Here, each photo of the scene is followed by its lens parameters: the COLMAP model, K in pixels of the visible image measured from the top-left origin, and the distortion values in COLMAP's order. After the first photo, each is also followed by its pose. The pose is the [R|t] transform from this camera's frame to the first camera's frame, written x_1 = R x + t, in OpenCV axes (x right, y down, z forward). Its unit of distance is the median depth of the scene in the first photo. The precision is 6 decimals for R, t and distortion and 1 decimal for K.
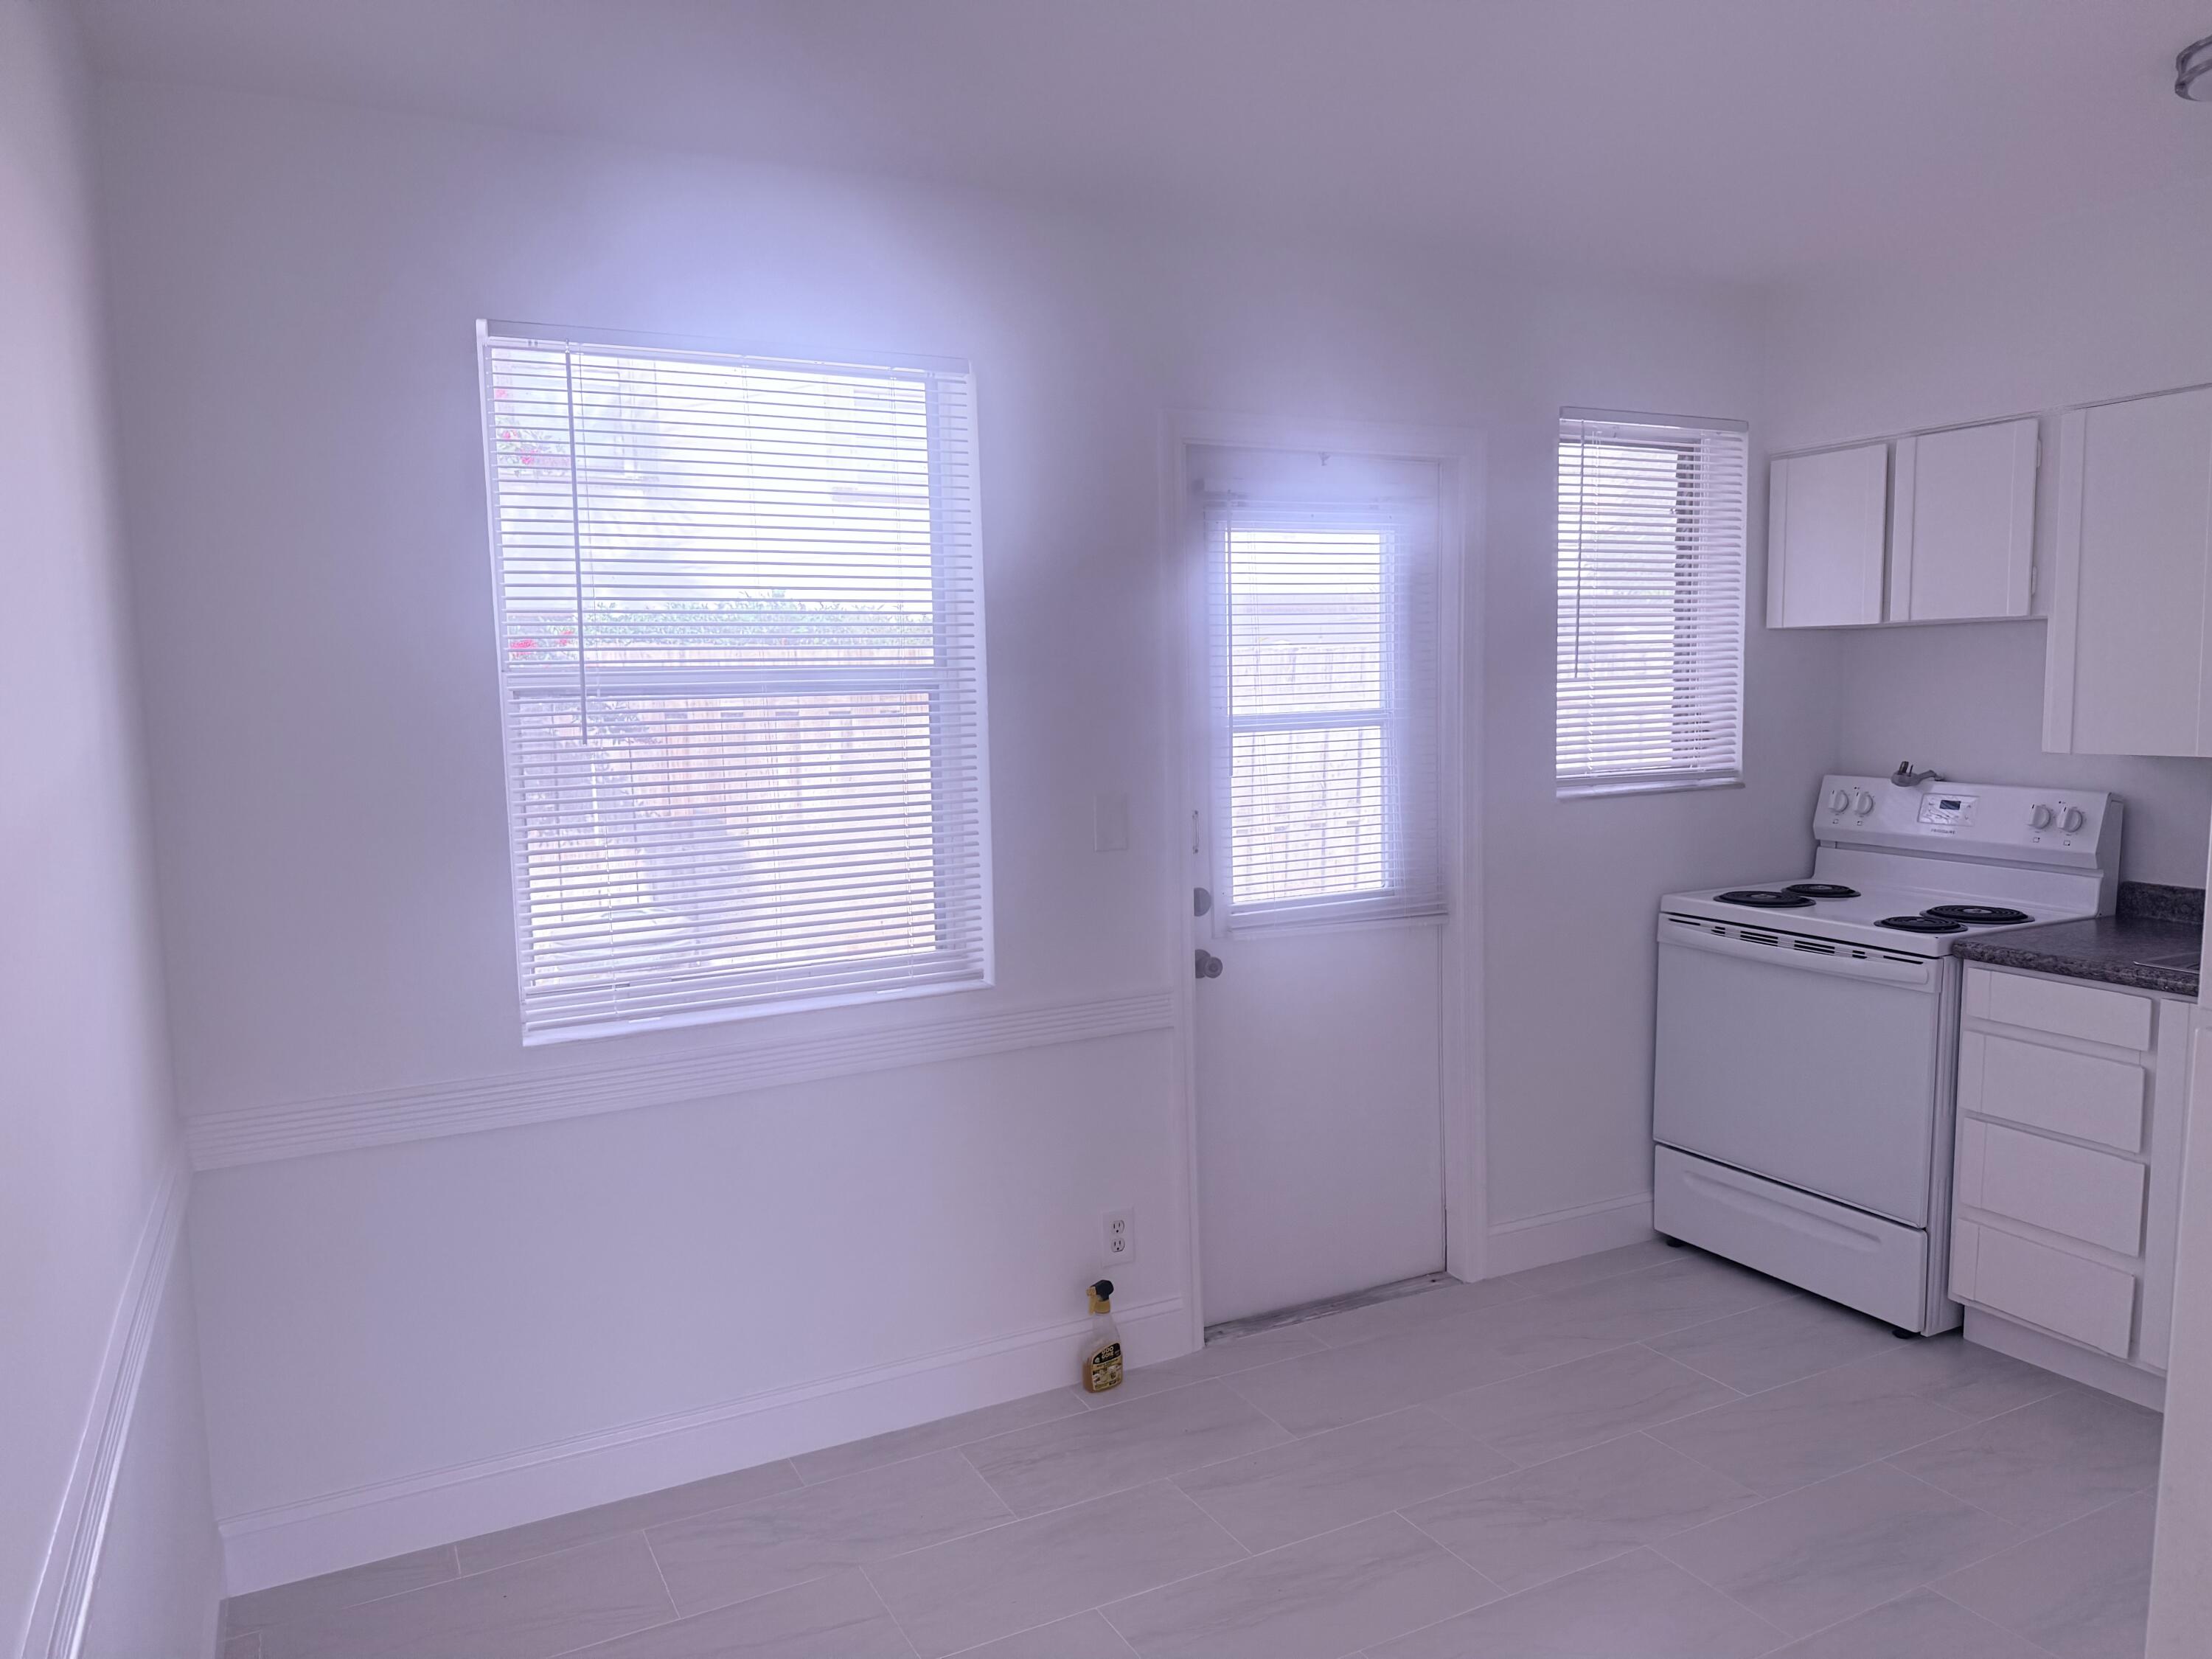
lens RADIAL K [[1539.5, 0, 1099.9], [0, 1539.5, 840.2], [0, 0, 1]] dist [0.178134, -0.349074]
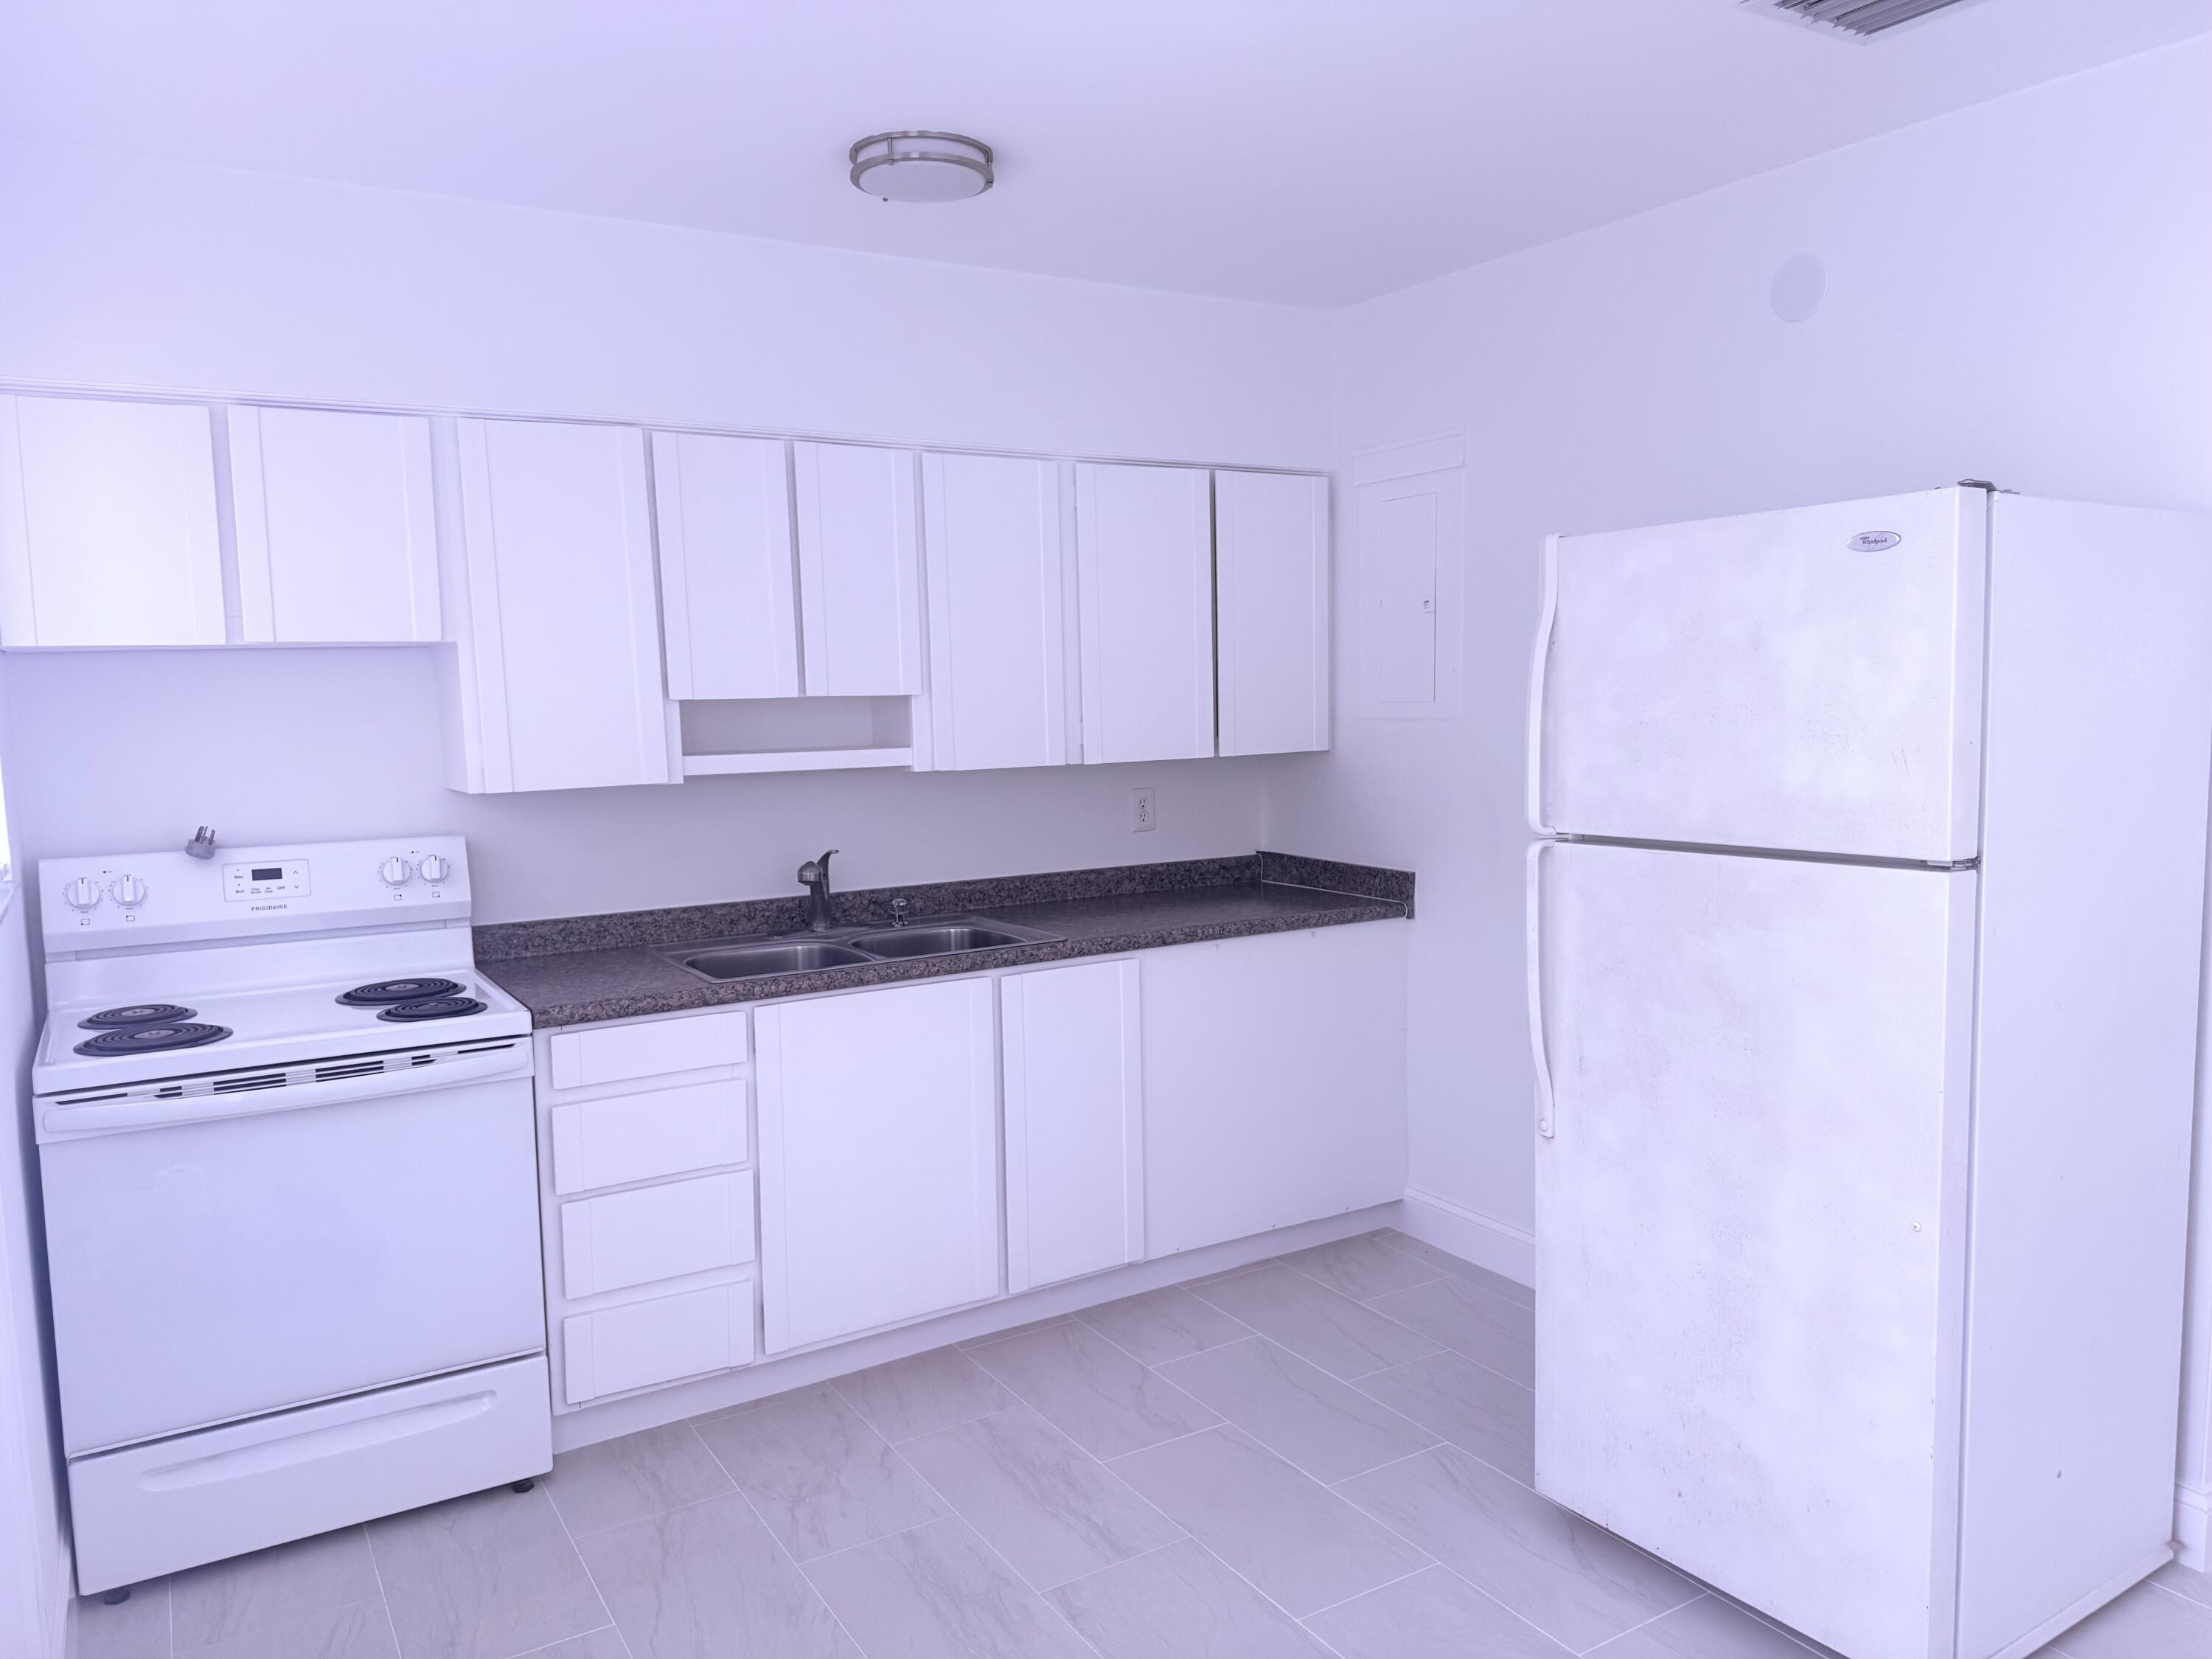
lens RADIAL K [[1544.1, 0, 1178.2], [0, 1544.1, 829.8], [0, 0, 1]] dist [0.007068, -0.020016]
pose [[-0.101975, -0.074209, 0.992015, -0.308130], [0.124081, 0.988477, 0.086699, -0.059524], [-0.987018, 0.131932, -0.091592, 0.655597]]
